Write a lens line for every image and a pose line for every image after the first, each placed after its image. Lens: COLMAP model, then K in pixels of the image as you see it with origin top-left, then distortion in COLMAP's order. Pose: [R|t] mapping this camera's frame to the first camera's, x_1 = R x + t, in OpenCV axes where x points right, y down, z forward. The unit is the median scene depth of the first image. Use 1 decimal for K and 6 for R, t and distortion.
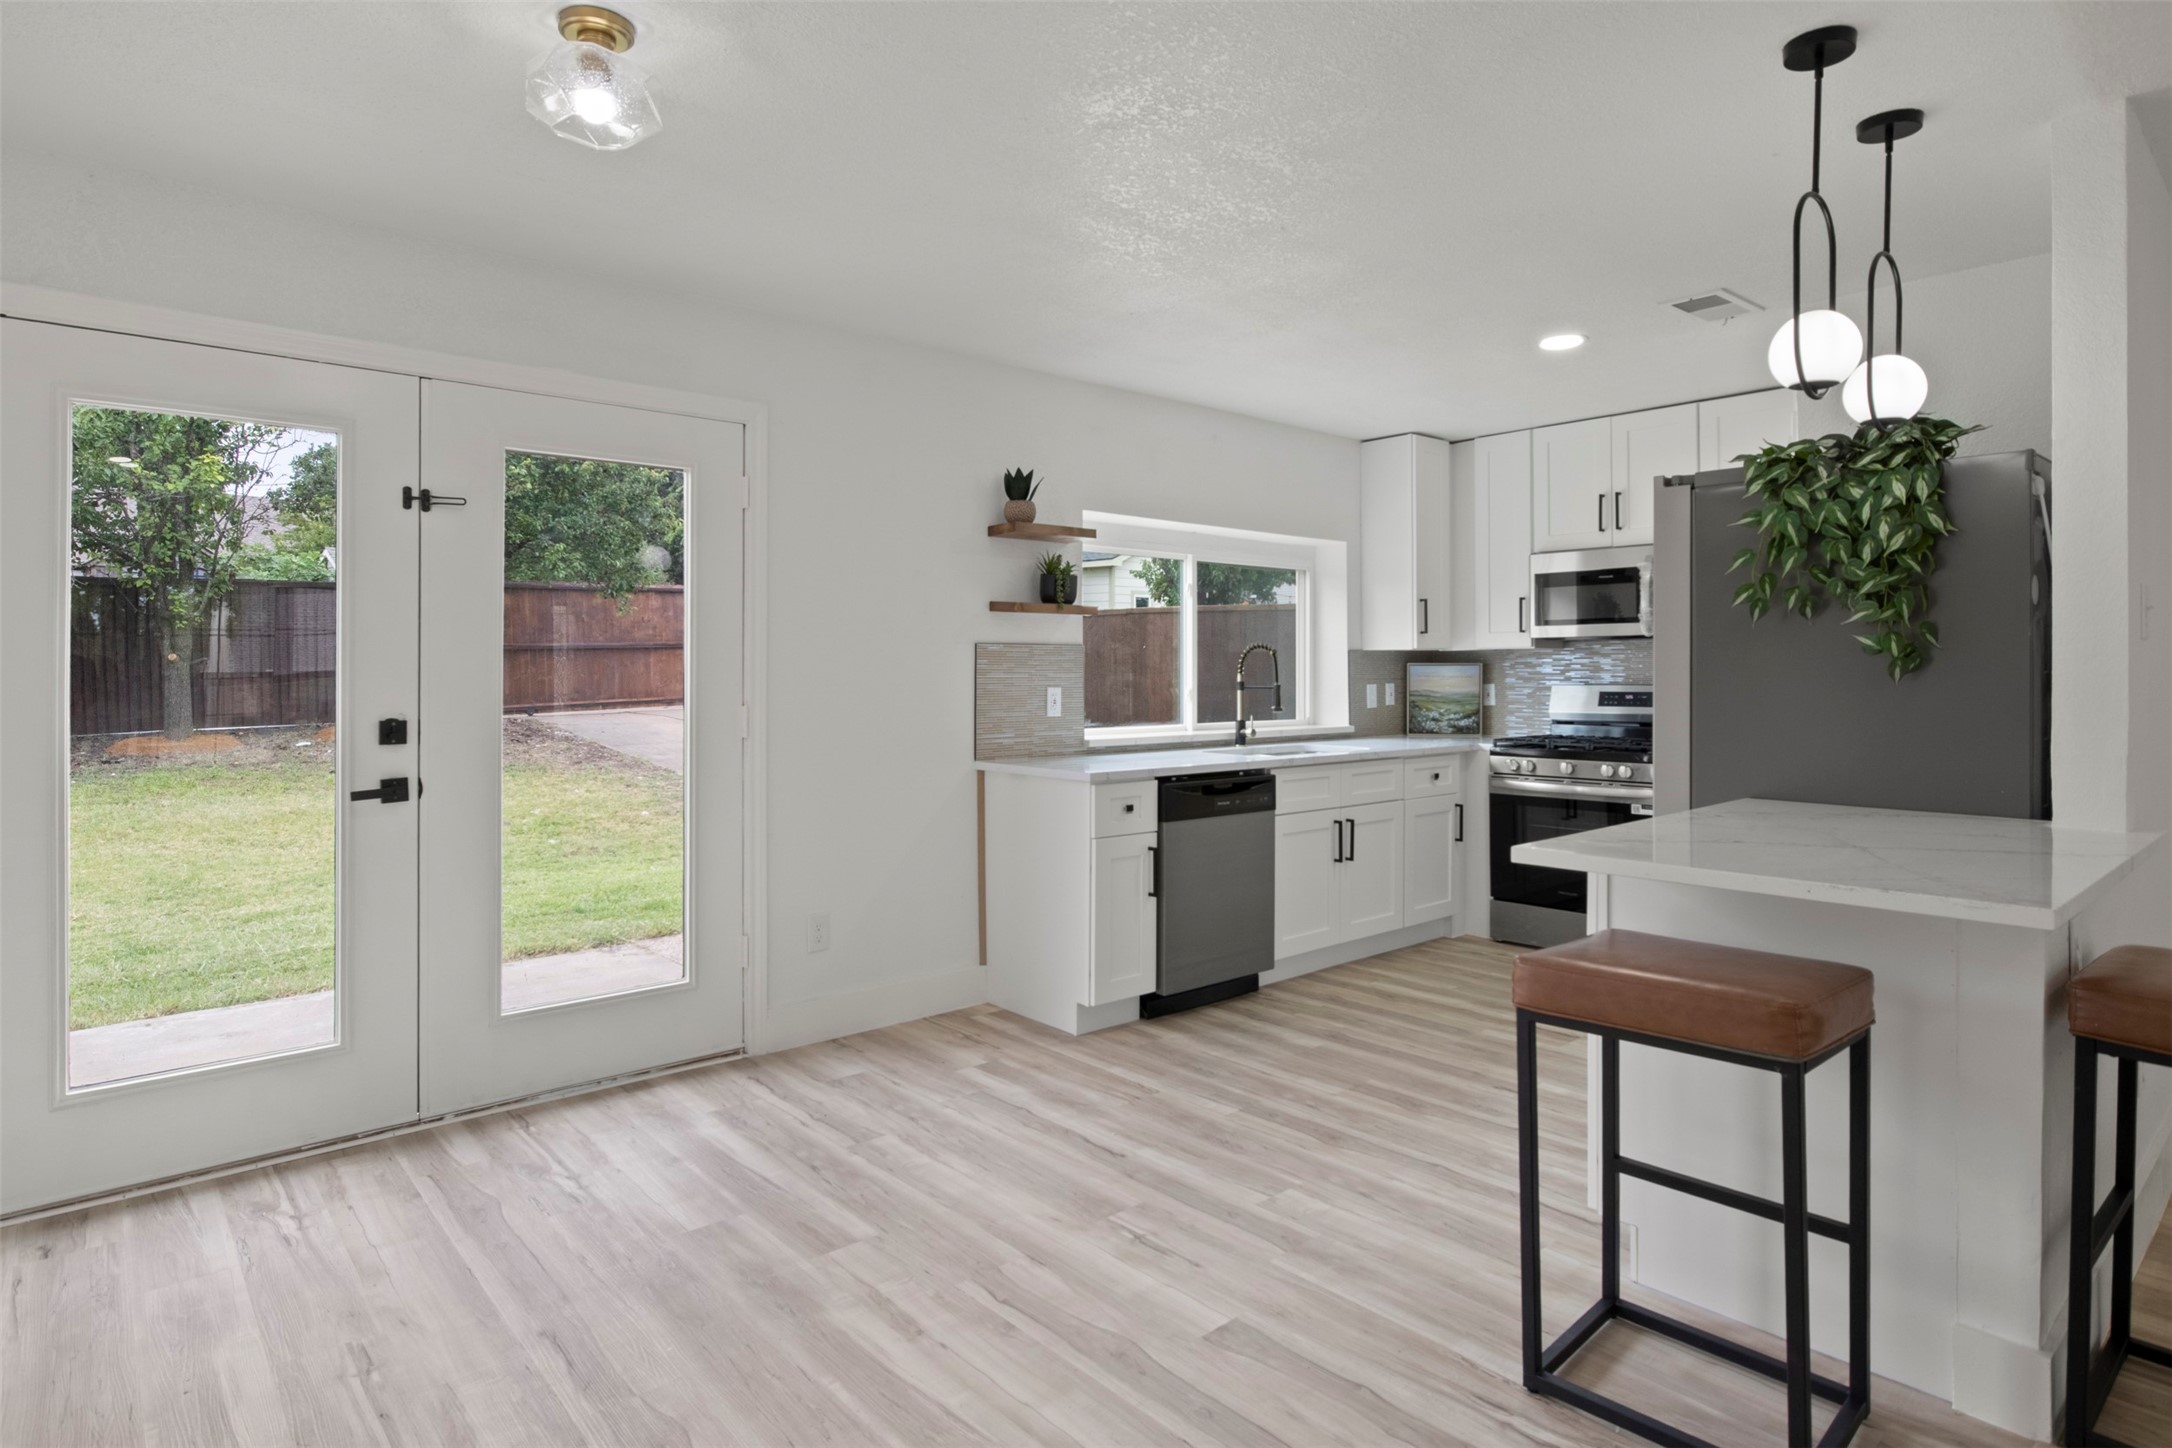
lens RADIAL K [[1180.9, 0, 1091.5], [0, 1180.9, 665.7], [0, 0, 1]] dist [-0.000679, -0.000089]
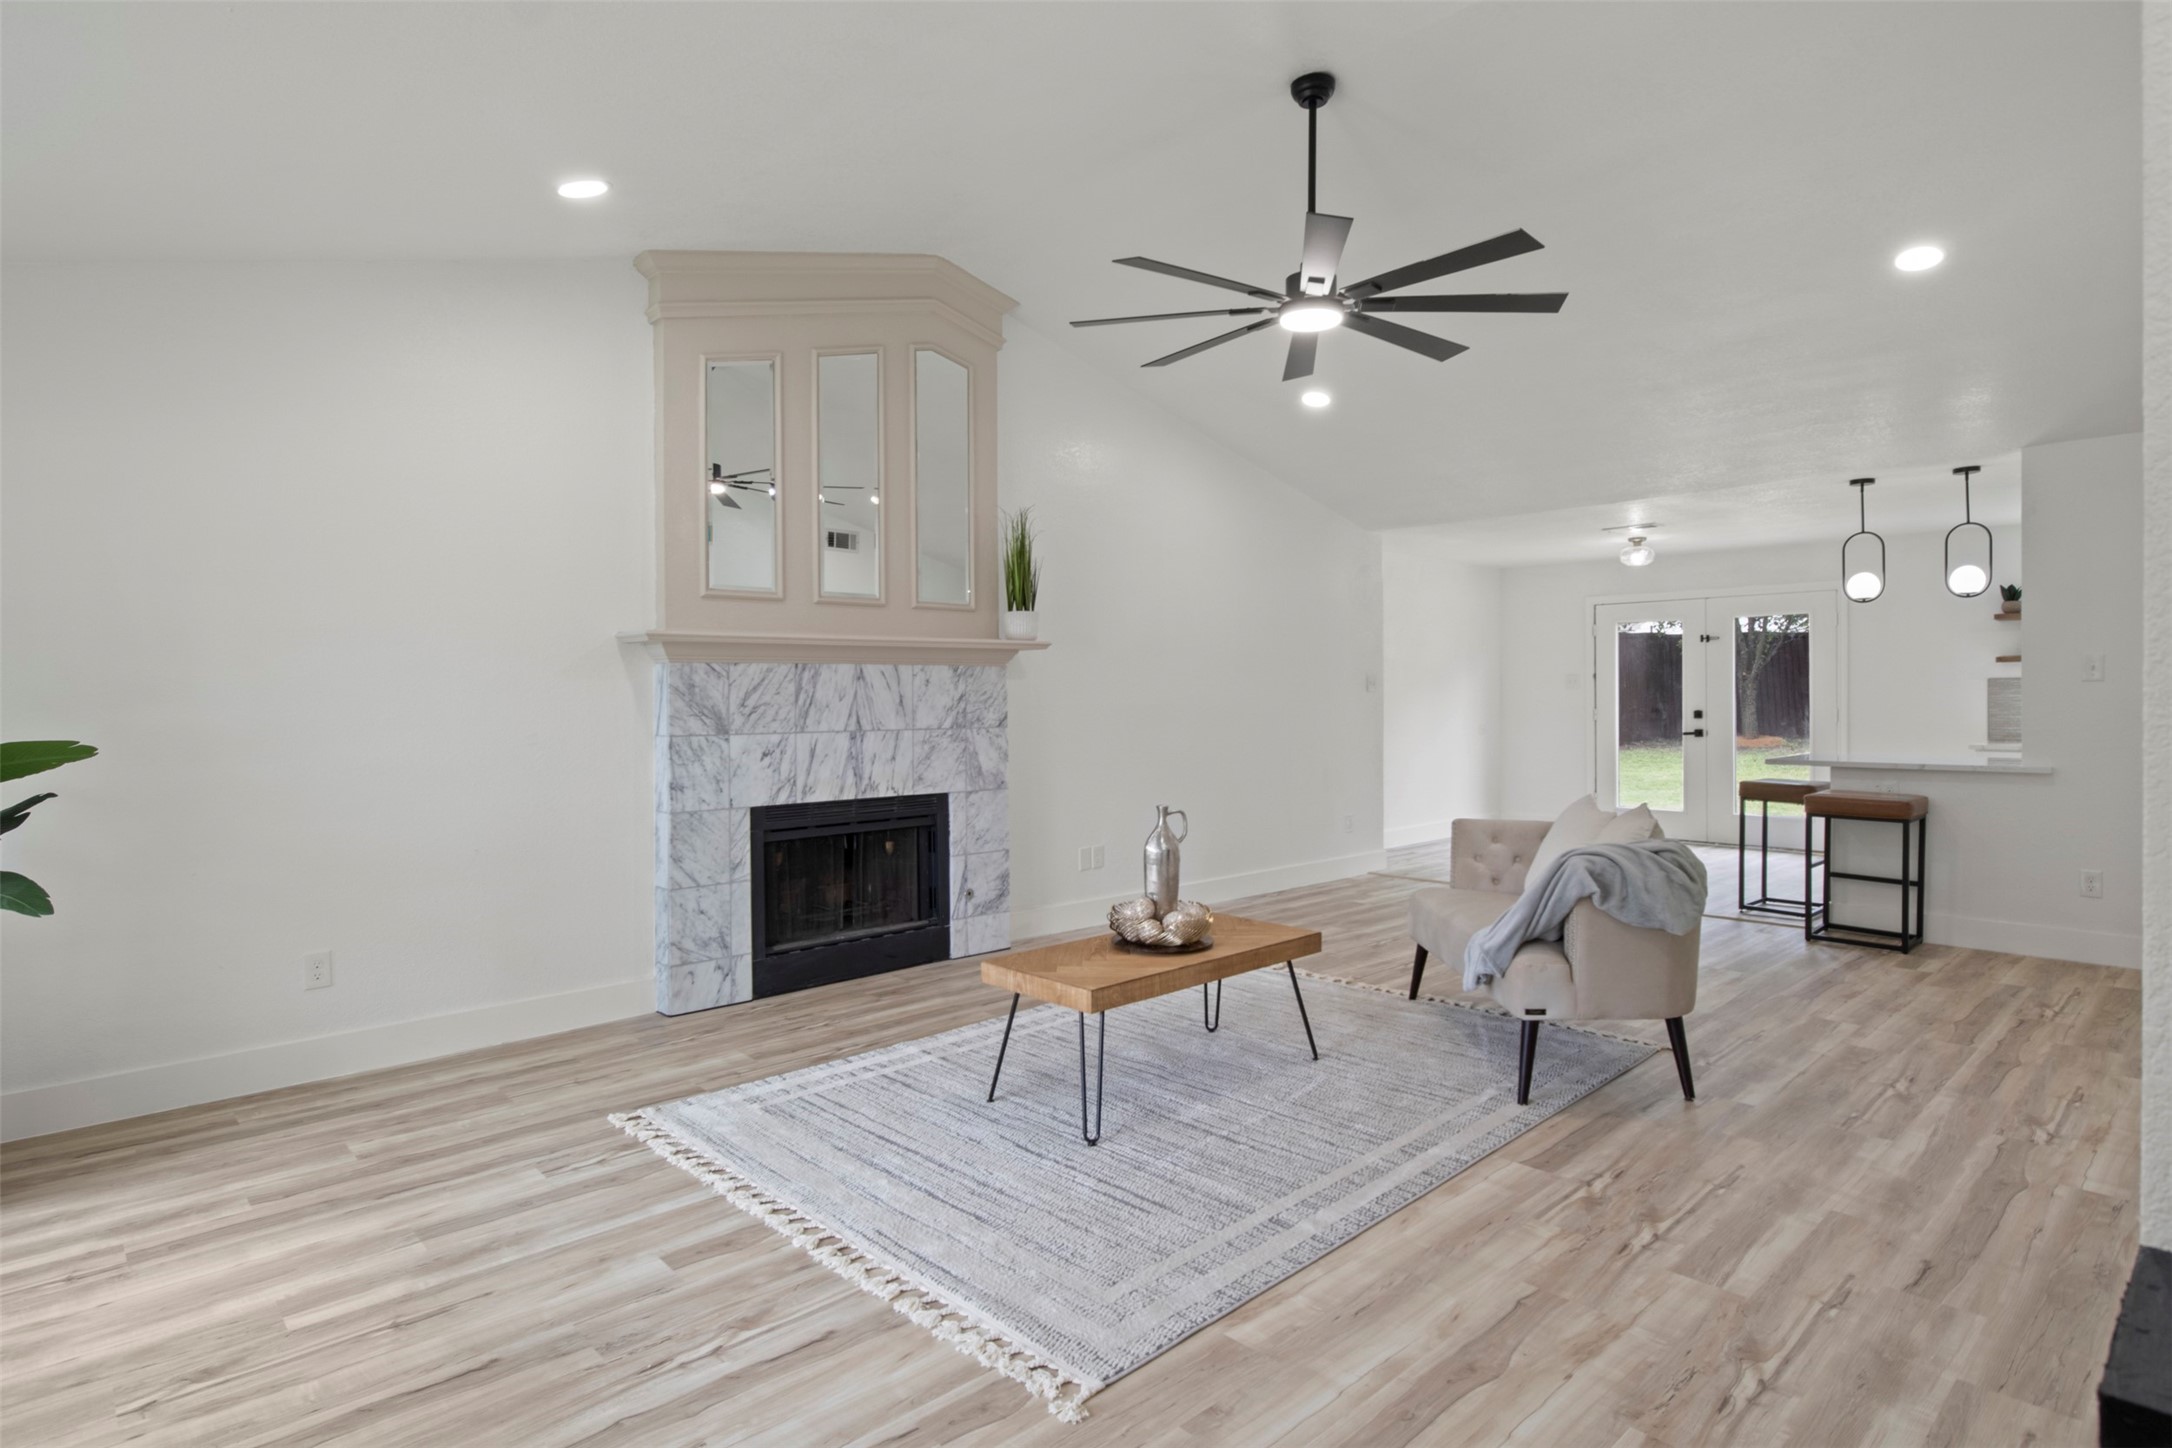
lens RADIAL K [[1152.8, 0, 1082.3], [0, 1152.8, 706.2], [0, 0, 1]] dist [-0.005386, -0.000309]
pose [[0.028183, 0.010893, -0.999543, 1.468063], [0.011473, 0.999871, 0.011220, -0.011036], [0.999537, -0.011783, 0.028054, -0.432987]]
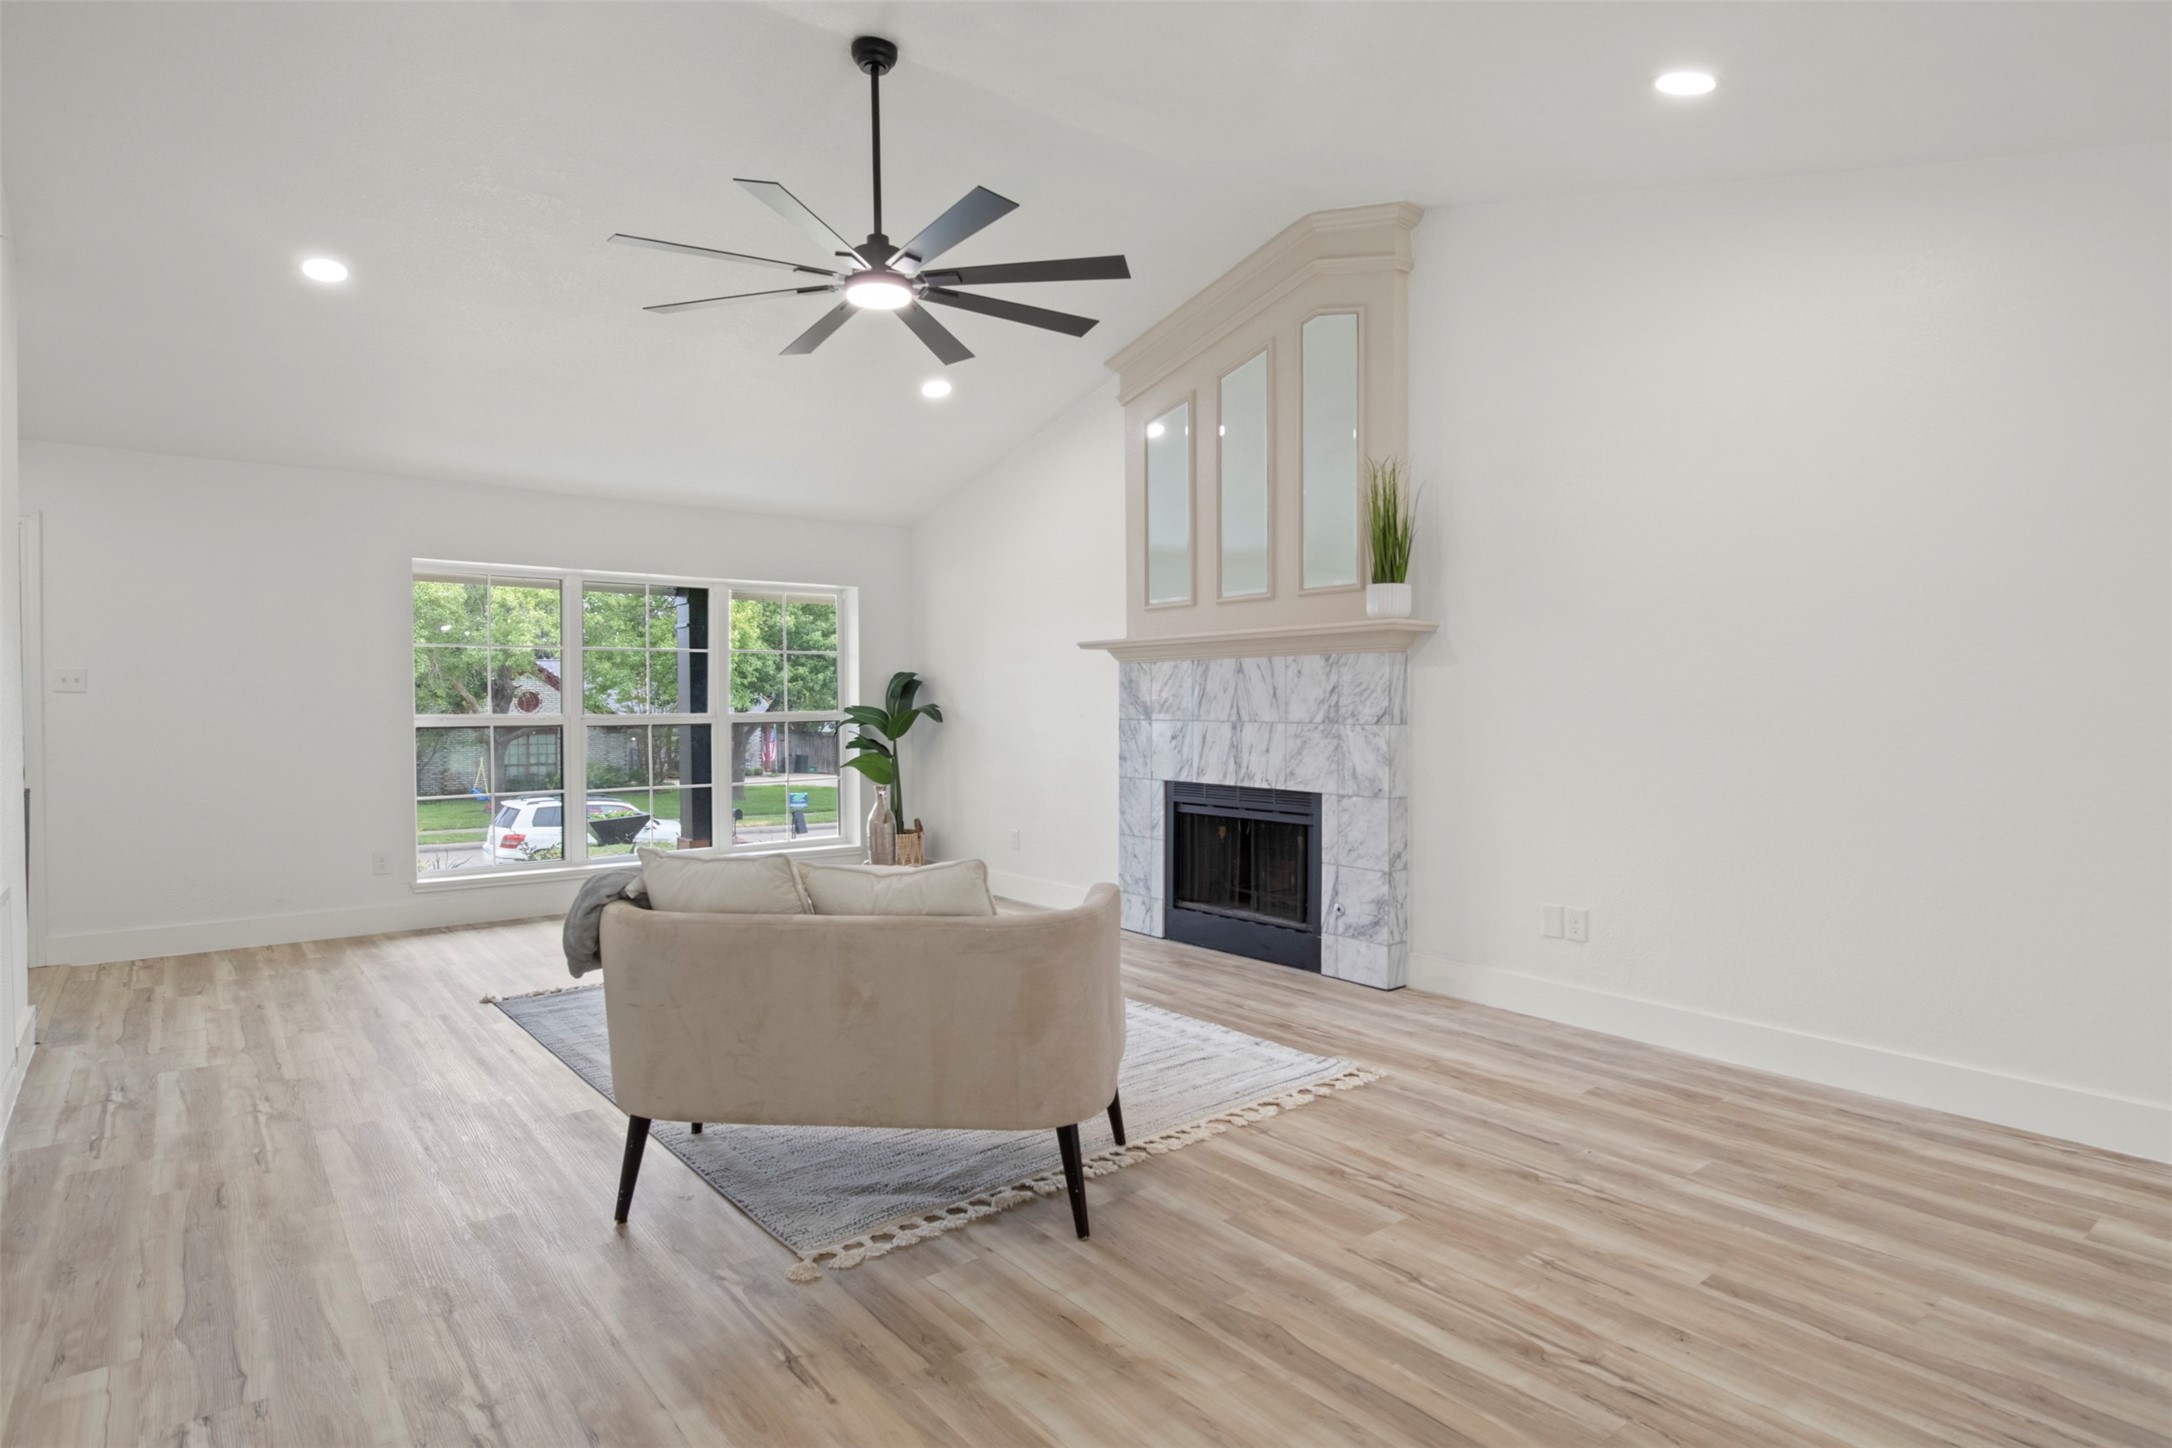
lens RADIAL K [[1152.8, 0, 1082.3], [0, 1152.8, 706.2], [0, 0, 1]] dist [-0.005386, -0.000309]
pose [[-0.998634, 0.005873, 0.051911, 0.535344], [0.005972, 0.999981, 0.001753, 0.002979], [-0.051900, 0.002060, -0.998650, 0.476675]]
